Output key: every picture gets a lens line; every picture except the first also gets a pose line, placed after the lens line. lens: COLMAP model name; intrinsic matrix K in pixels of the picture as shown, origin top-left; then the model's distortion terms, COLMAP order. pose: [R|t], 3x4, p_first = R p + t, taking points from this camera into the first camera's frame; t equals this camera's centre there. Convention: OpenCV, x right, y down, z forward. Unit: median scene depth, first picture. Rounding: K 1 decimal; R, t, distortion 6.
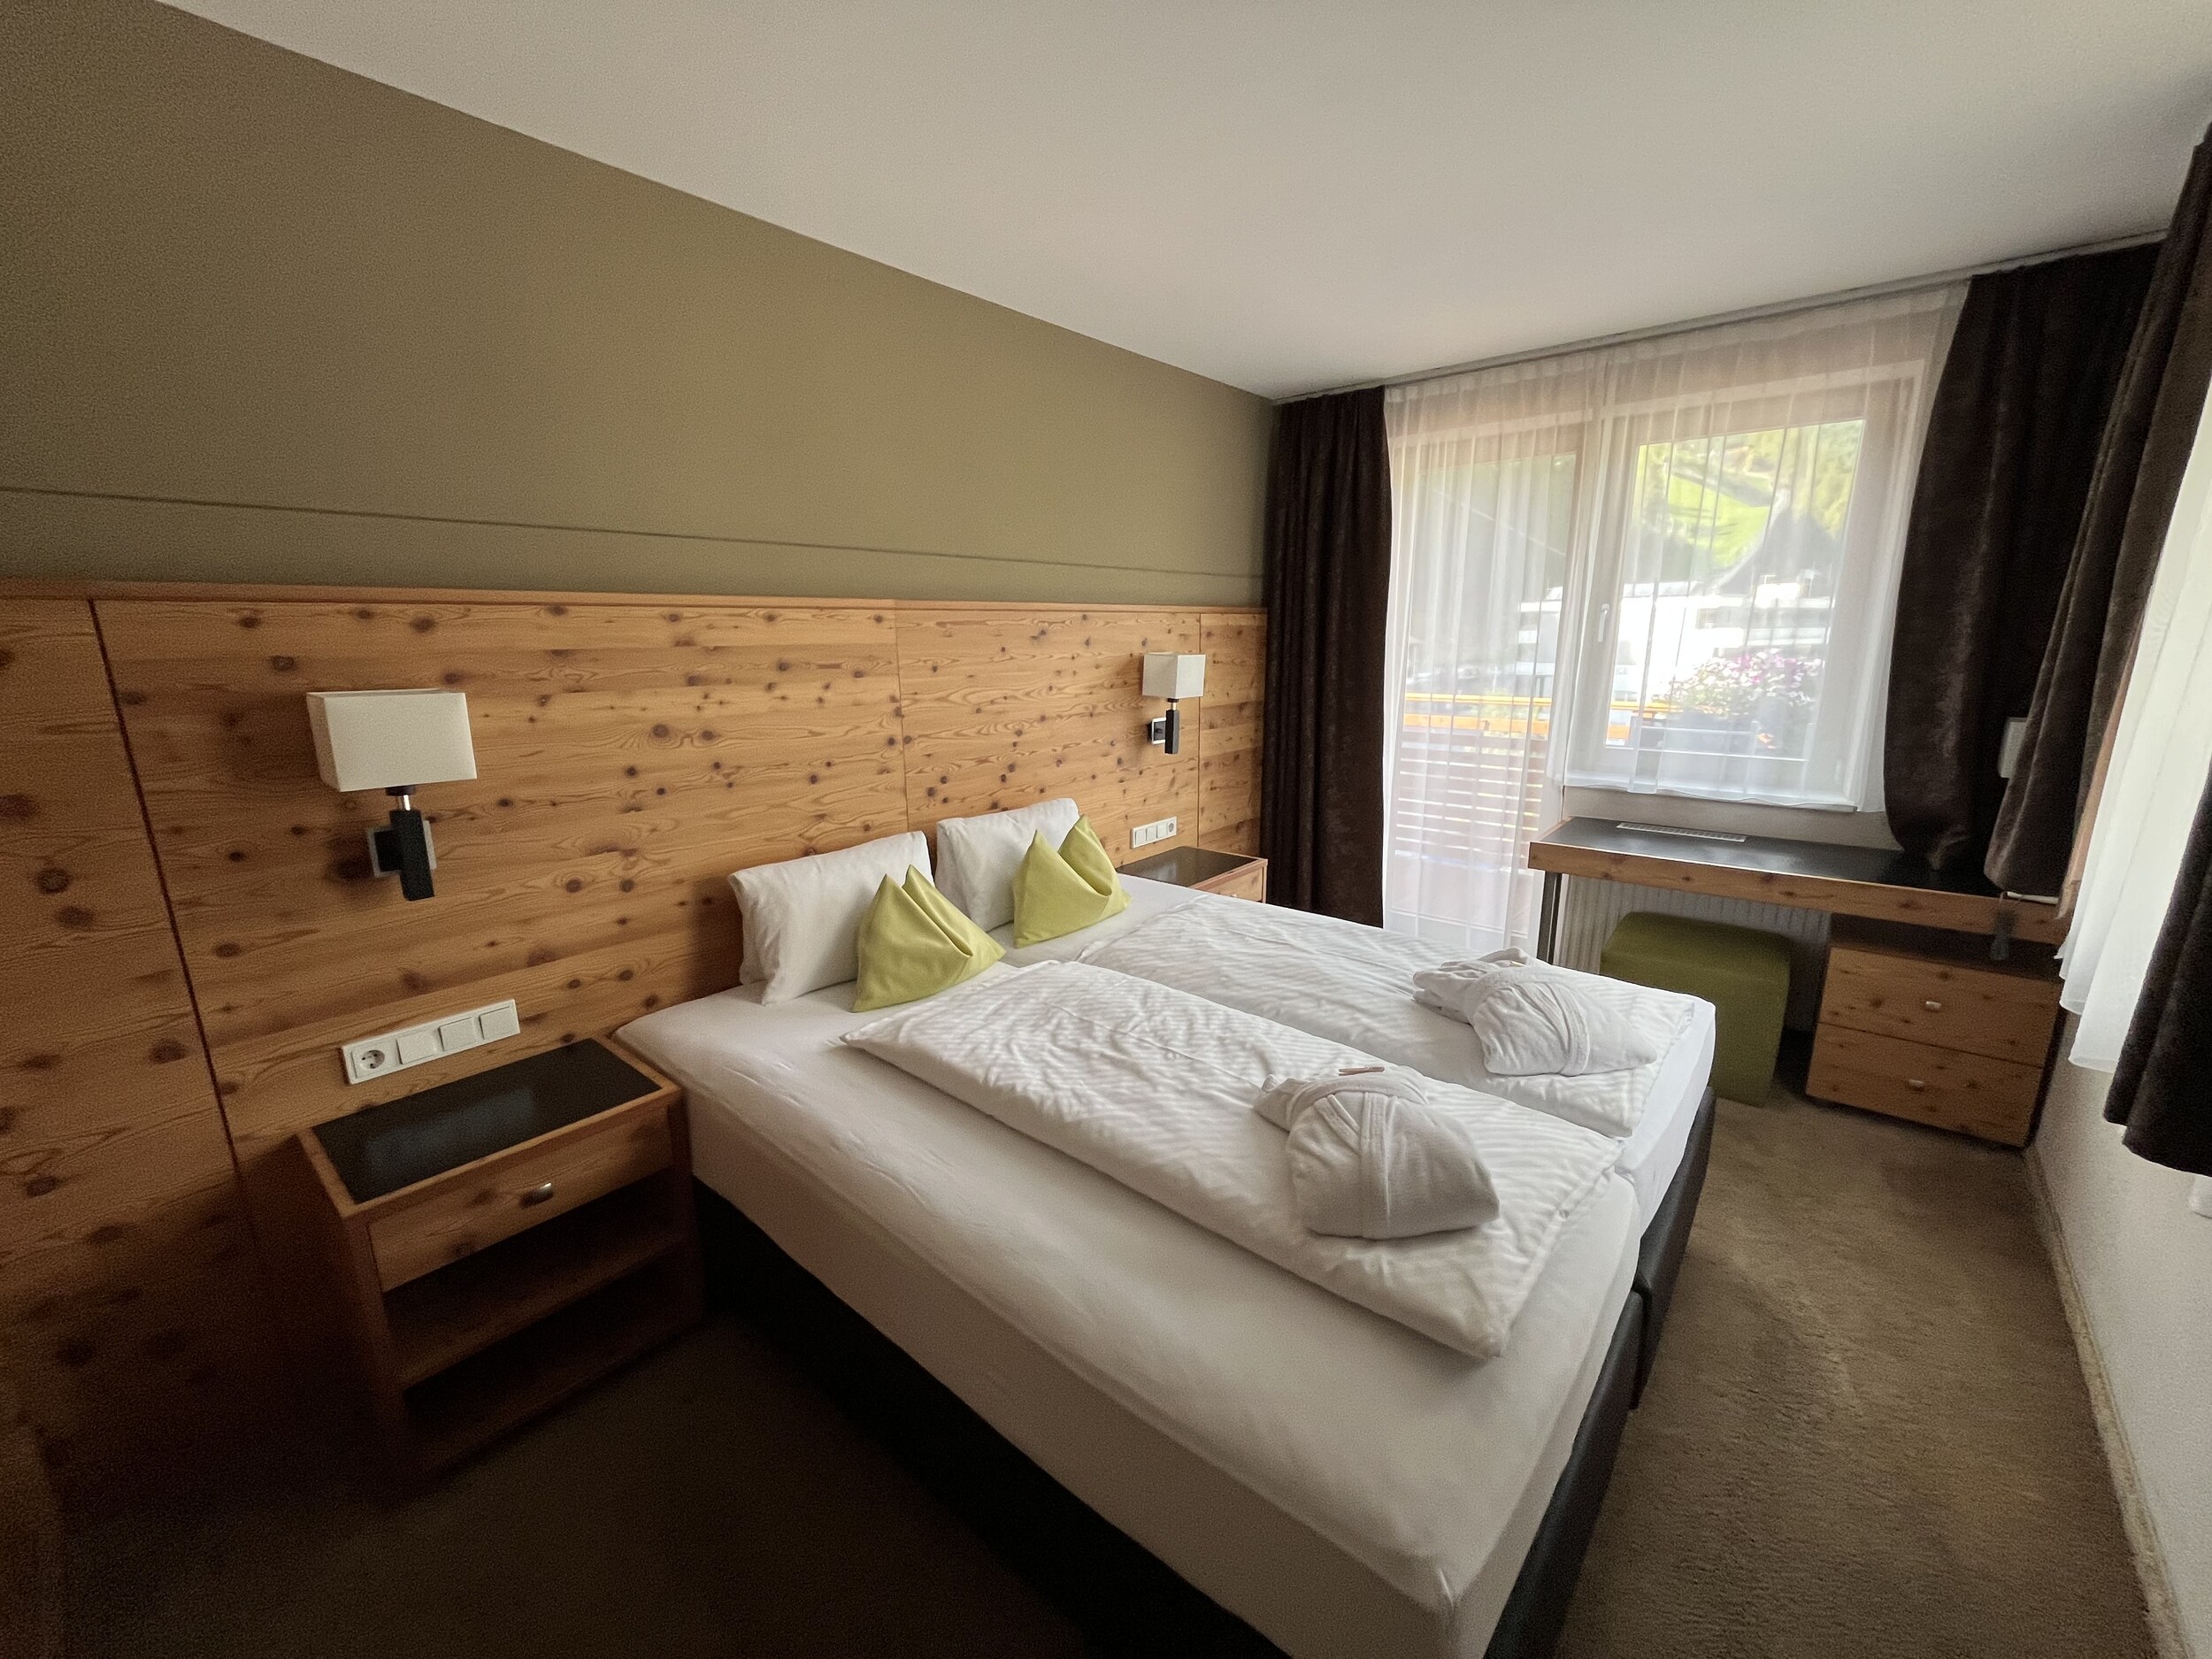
lens RADIAL K [[894.5, 0, 1102.2], [0, 894.5, 833.6], [0, 0, 1]] dist [0.002259, 0.000092]
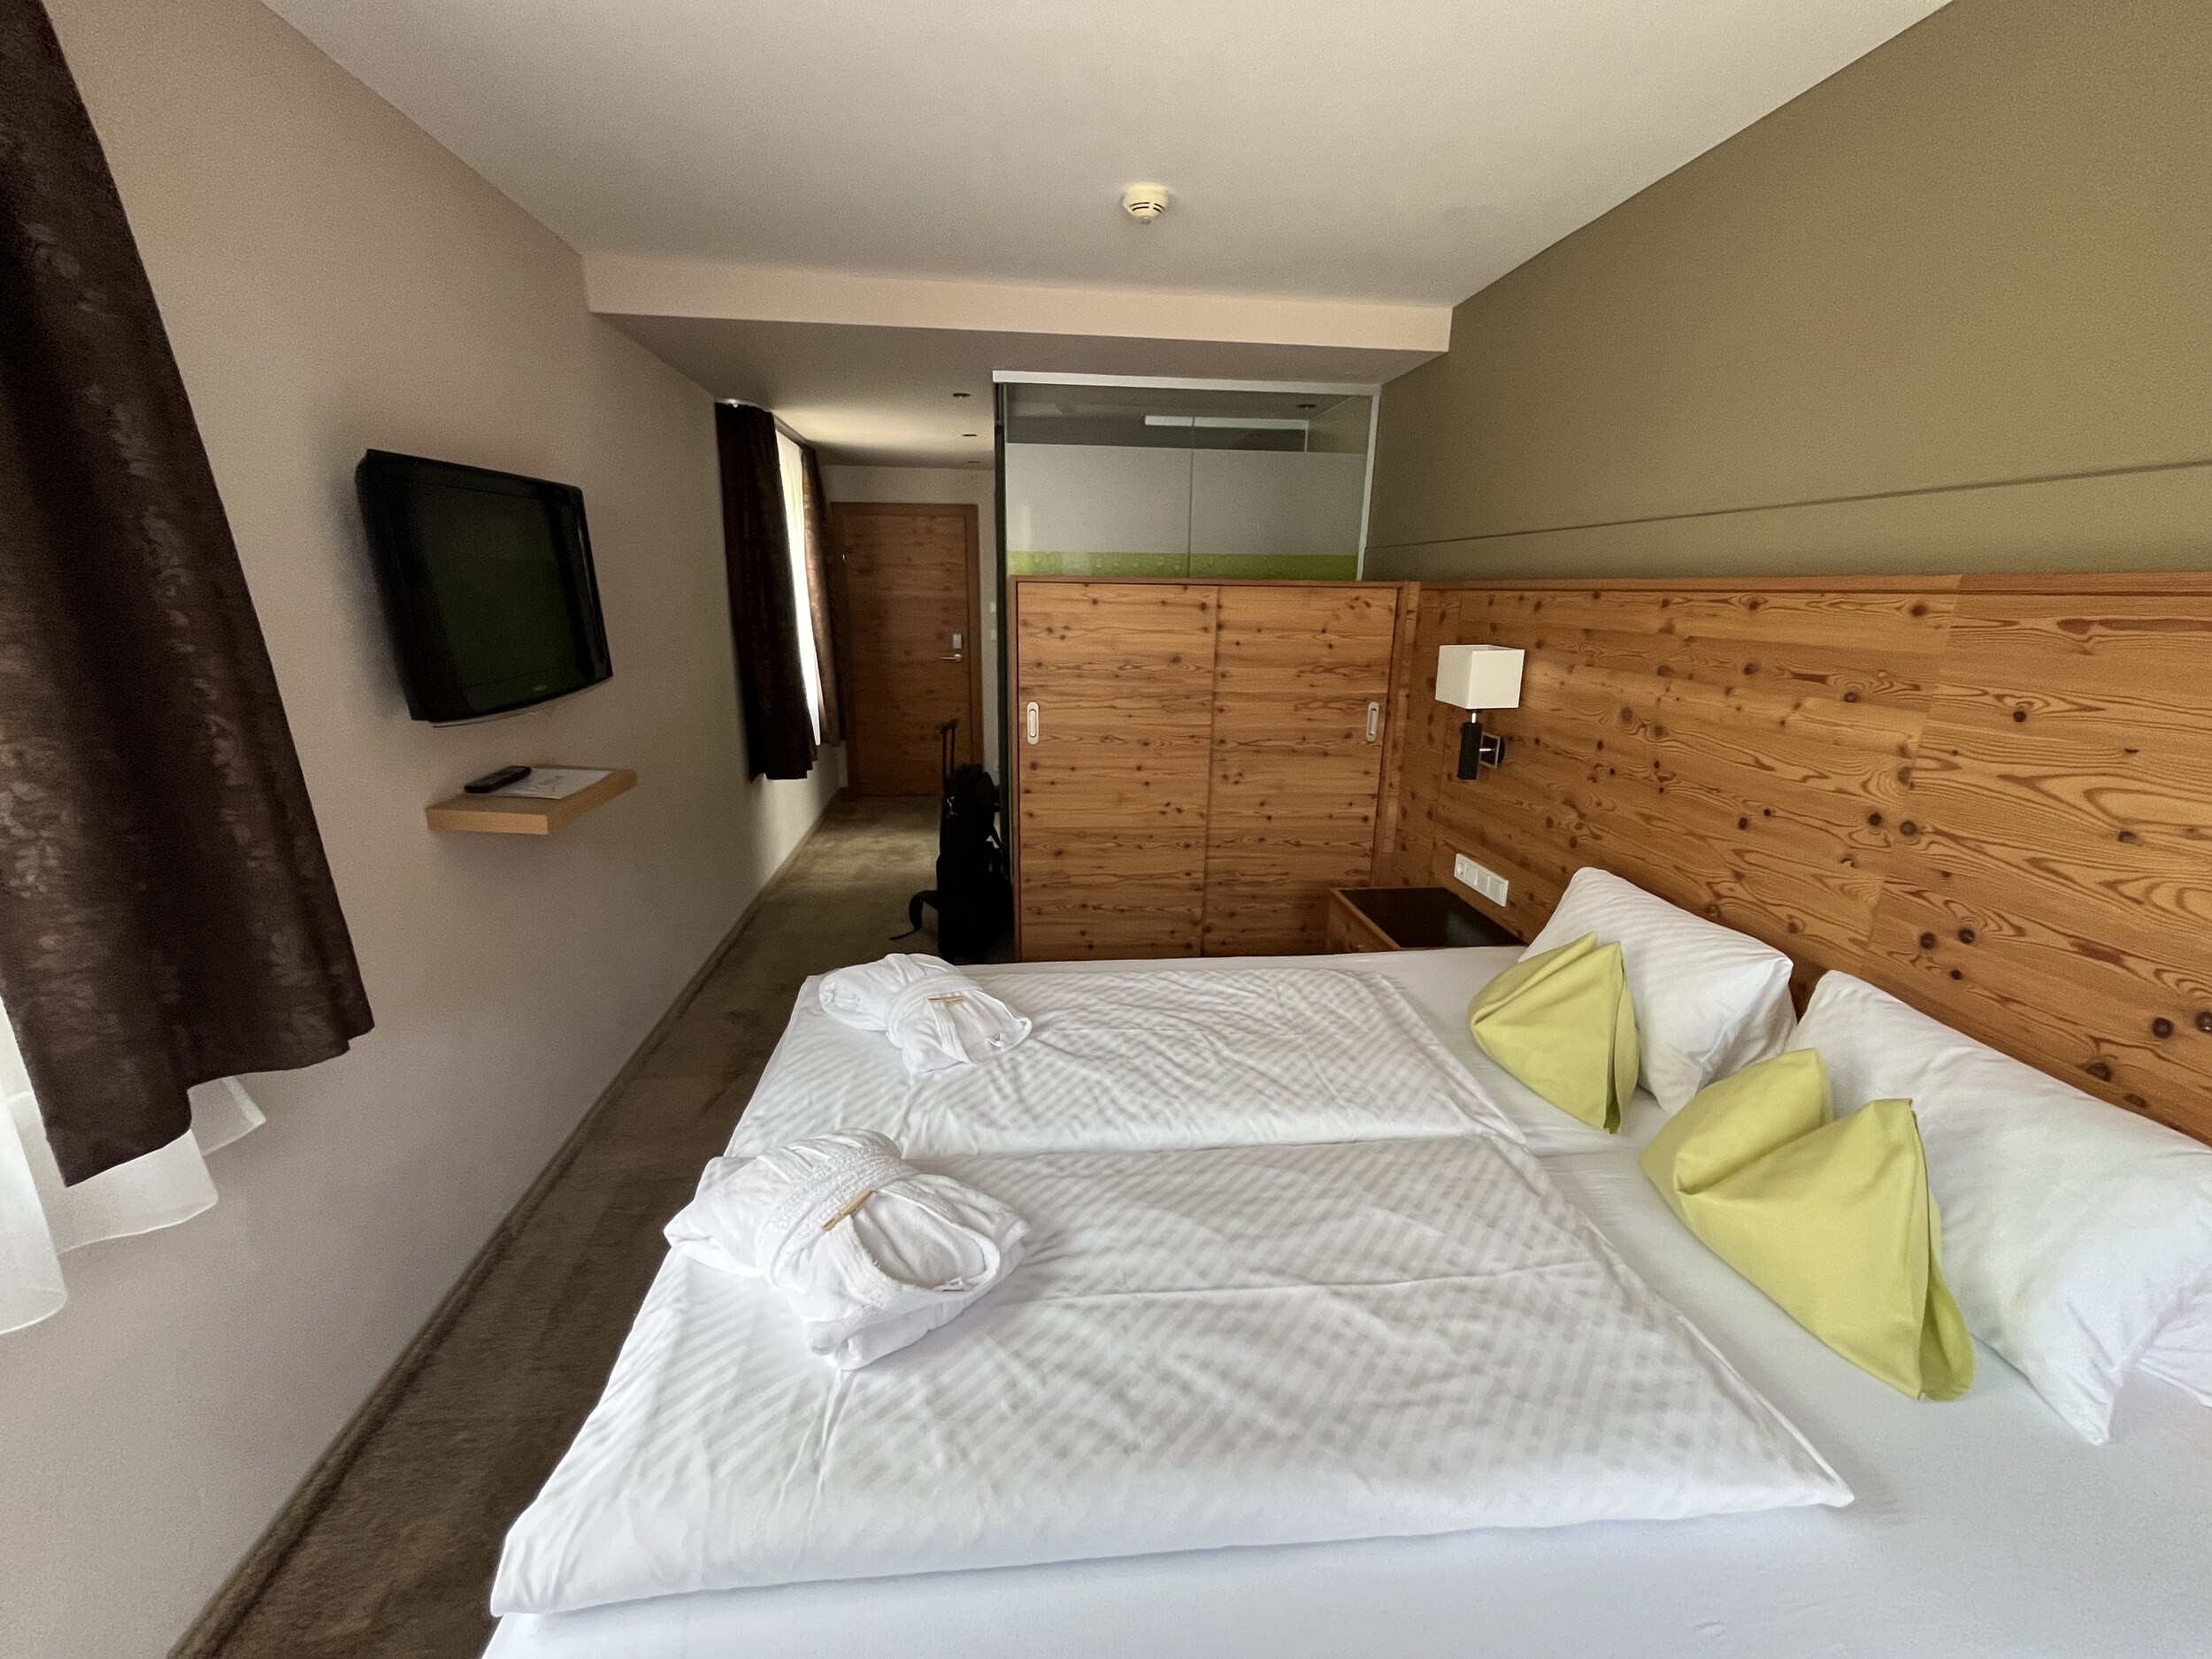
lens RADIAL K [[894.5, 0, 1095.7], [0, 894.5, 829.2], [0, 0, 1]] dist [0.002259, 0.000092]
pose [[-0.687730, 0.194091, -0.699540, 0.643557], [-0.162448, 0.898020, 0.408865, -0.309487], [0.707558, 0.394828, -0.586066, 1.197652]]
